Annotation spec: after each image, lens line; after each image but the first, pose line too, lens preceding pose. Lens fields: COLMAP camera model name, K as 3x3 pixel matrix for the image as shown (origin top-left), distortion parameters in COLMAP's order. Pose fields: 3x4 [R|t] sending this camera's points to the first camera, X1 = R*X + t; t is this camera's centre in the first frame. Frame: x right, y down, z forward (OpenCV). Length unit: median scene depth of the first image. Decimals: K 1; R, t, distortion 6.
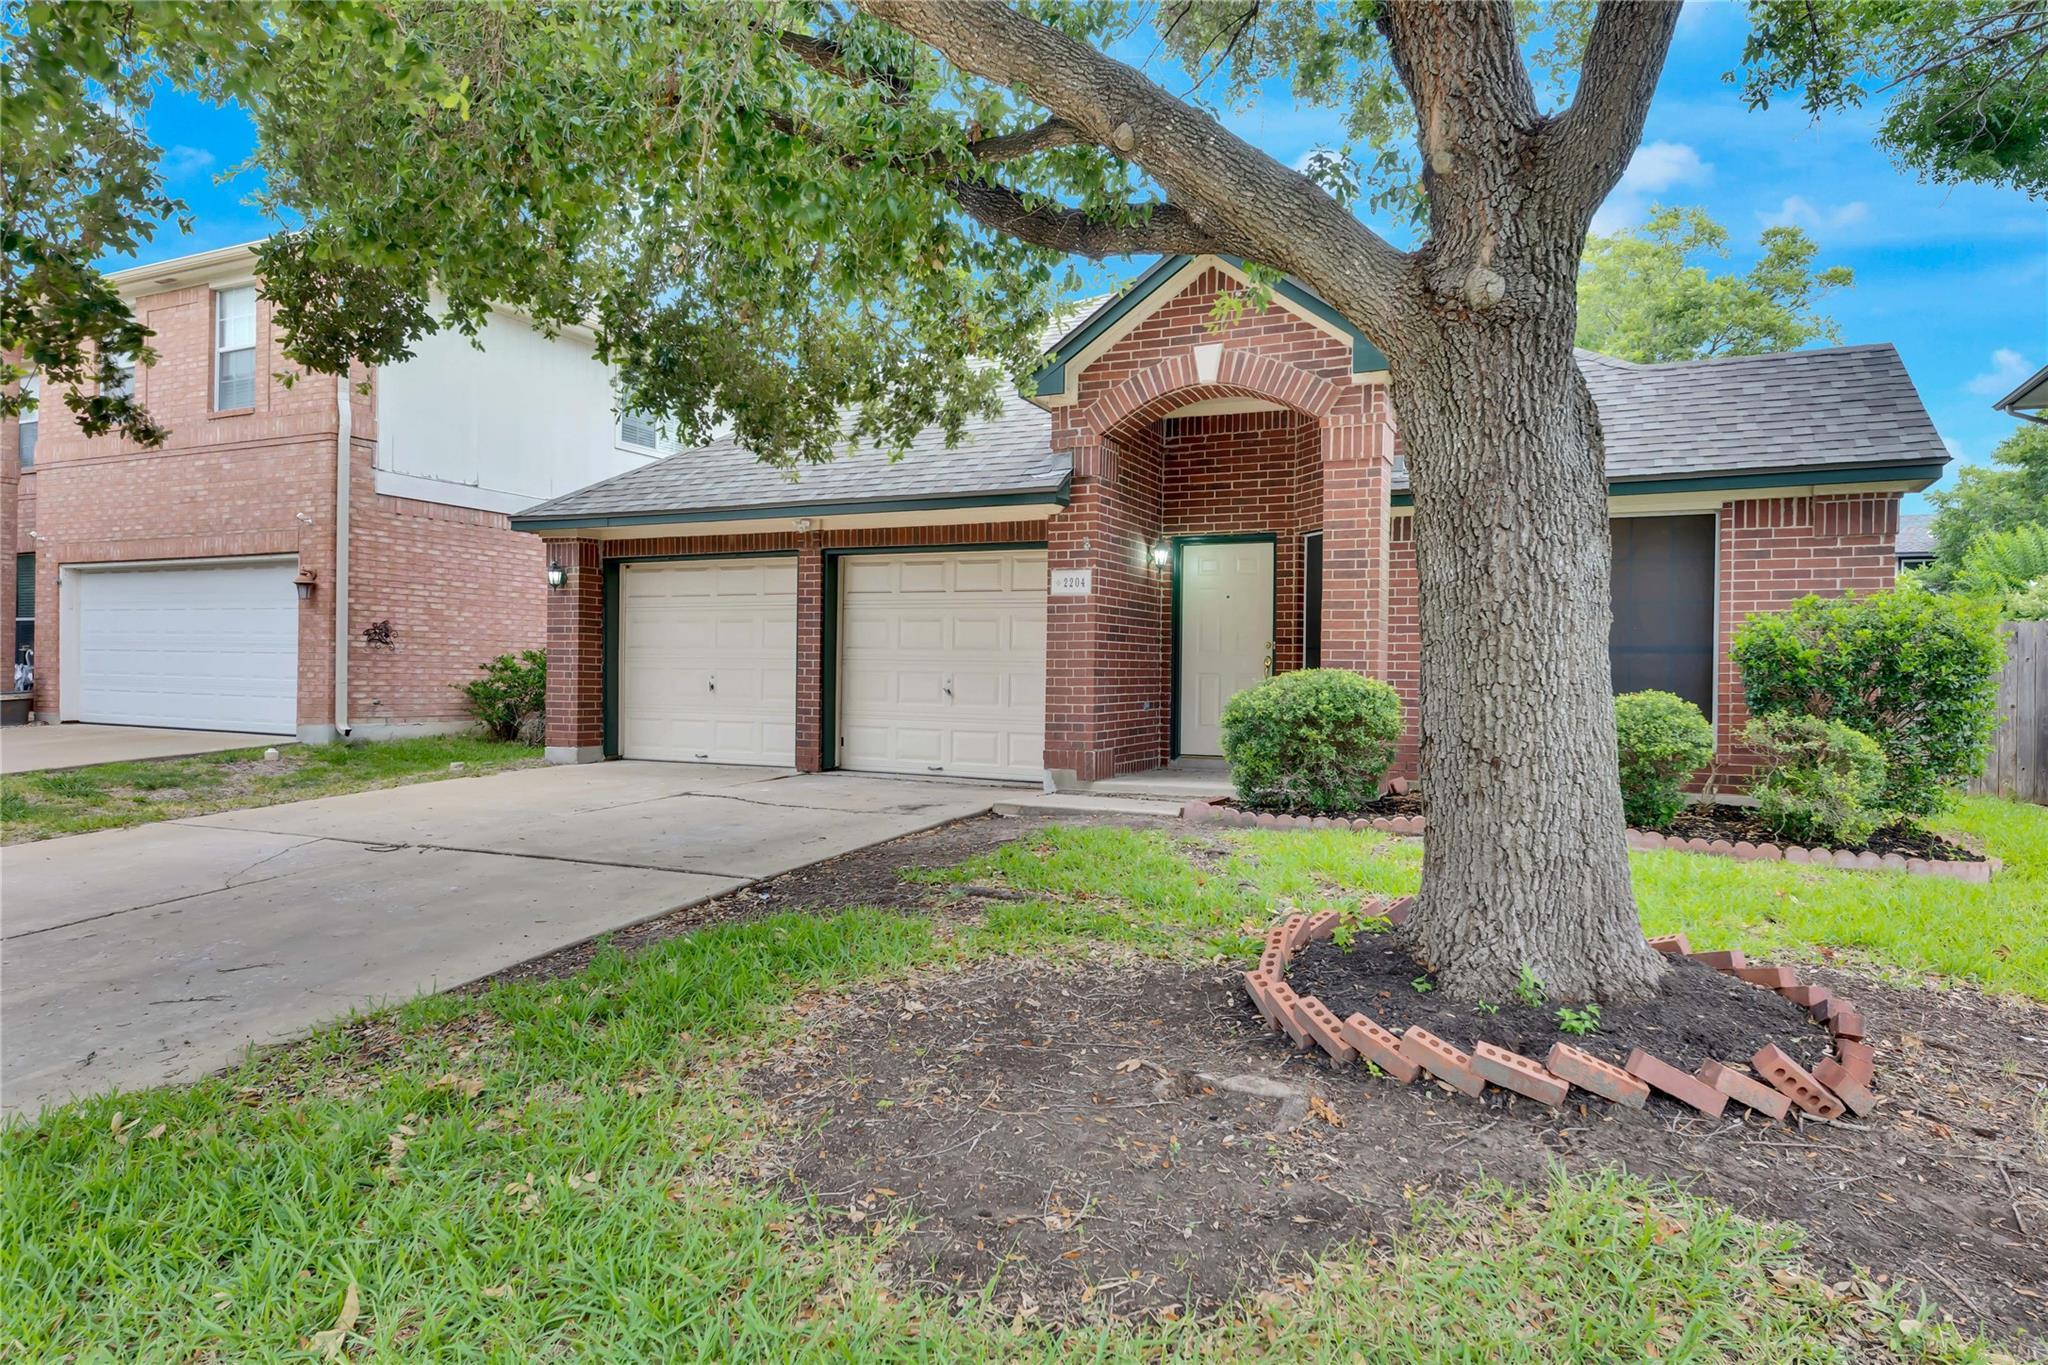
lens RADIAL K [[843.4, 0, 1024.0], [0, 843.4, 682.5], [0, 0, 1]] dist [0.006443, 0.000250]
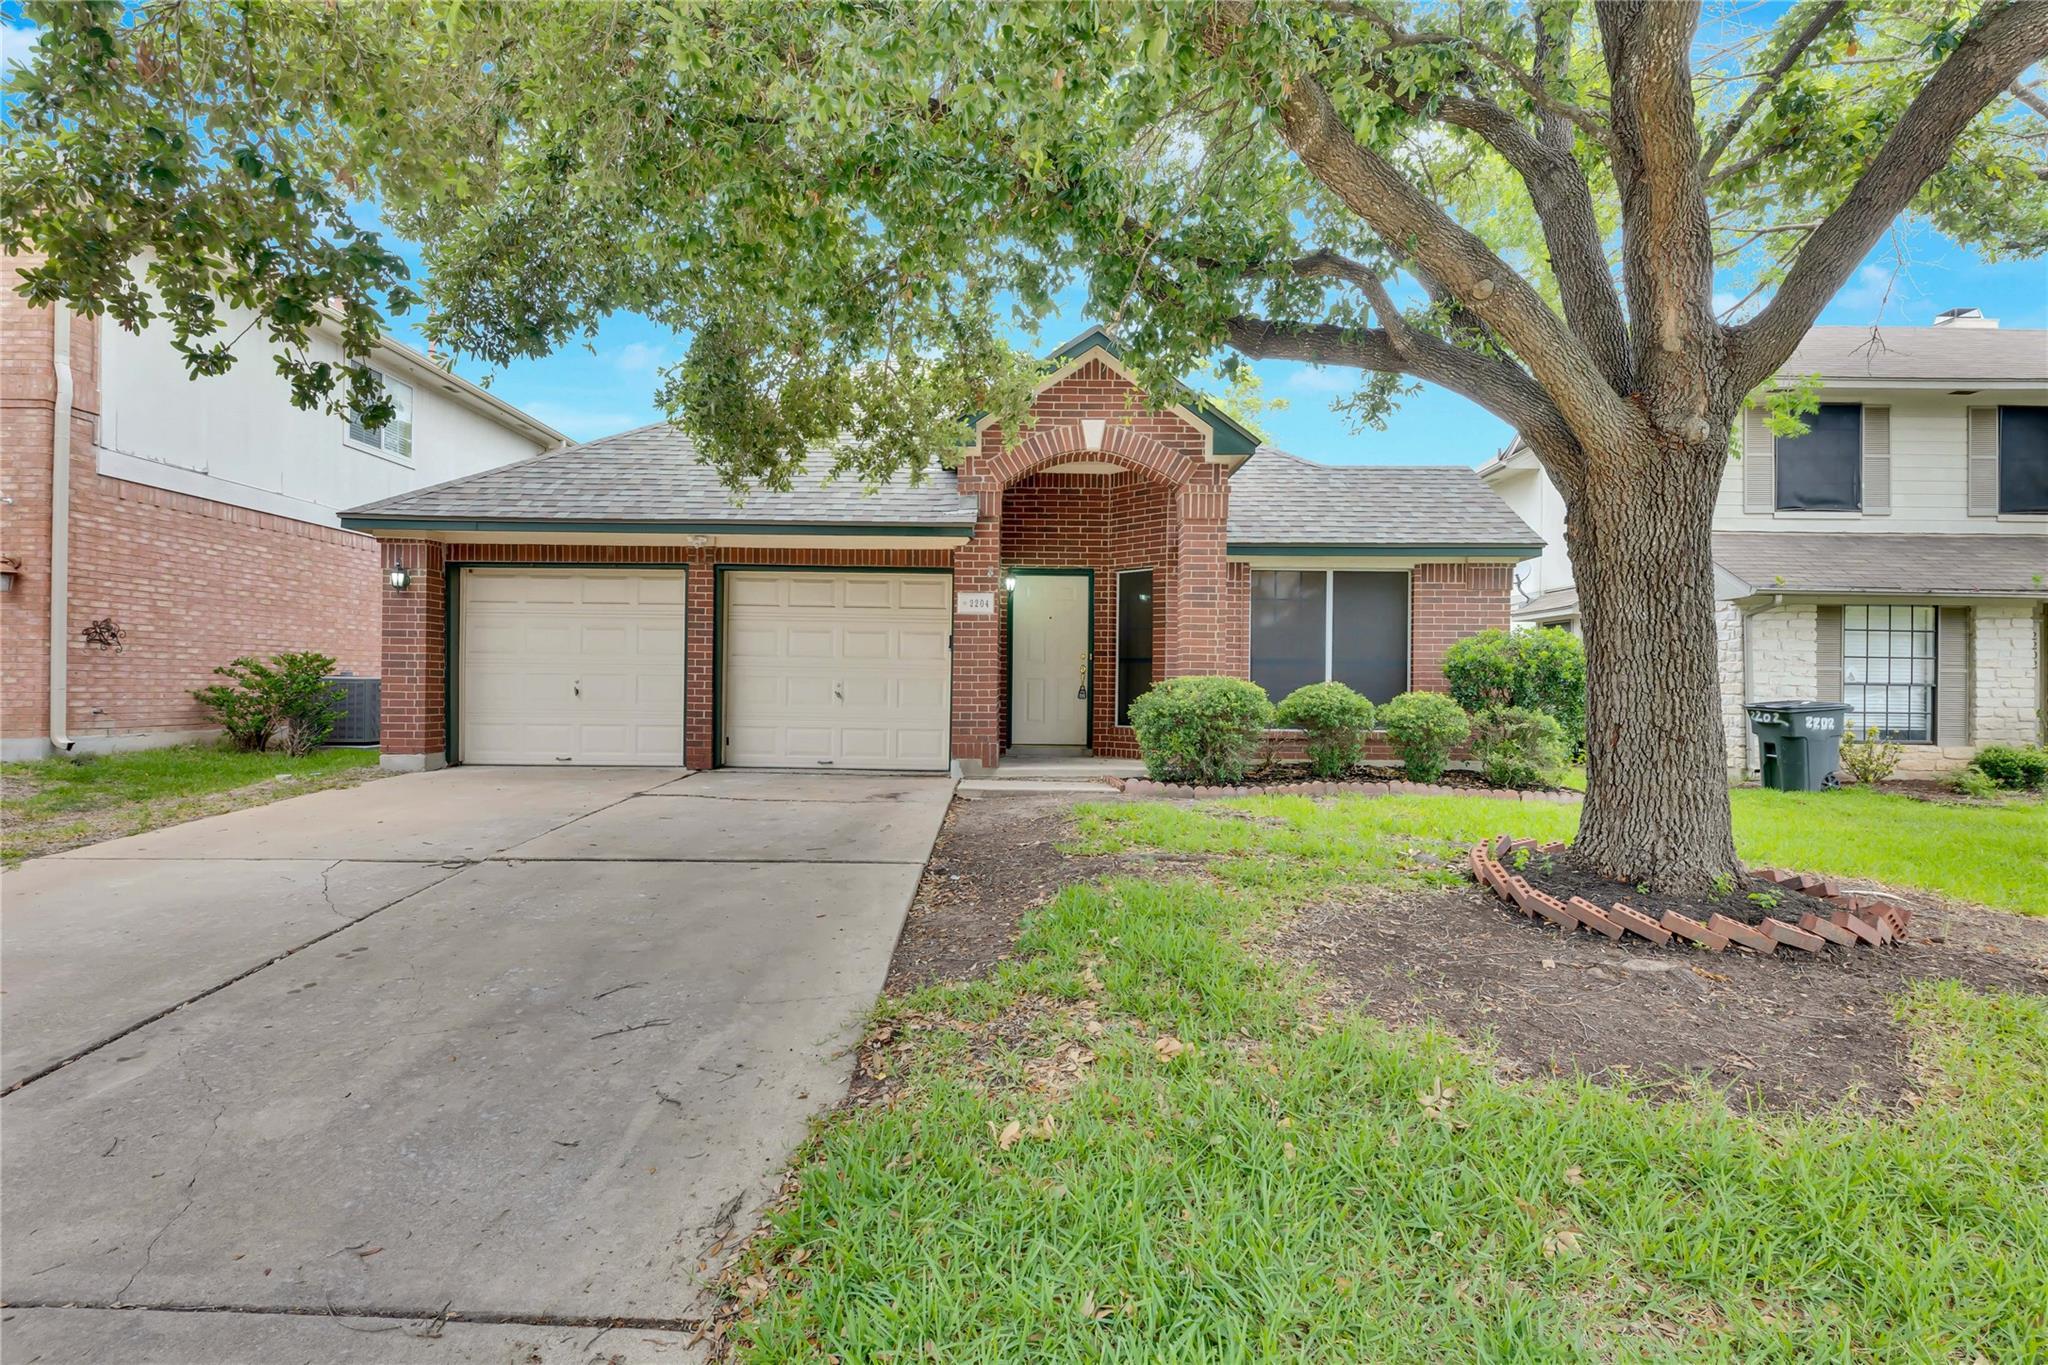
lens RADIAL K [[698.5, 0, 1028.4], [0, 698.5, 686.3], [0, 0, 1]] dist [0.003079, -0.000250]
pose [[0.952815, -0.003266, 0.303535, -0.172817], [0.002993, 0.999995, 0.001364, -0.001292], [-0.303538, -0.000391, 0.952819, 0.027134]]
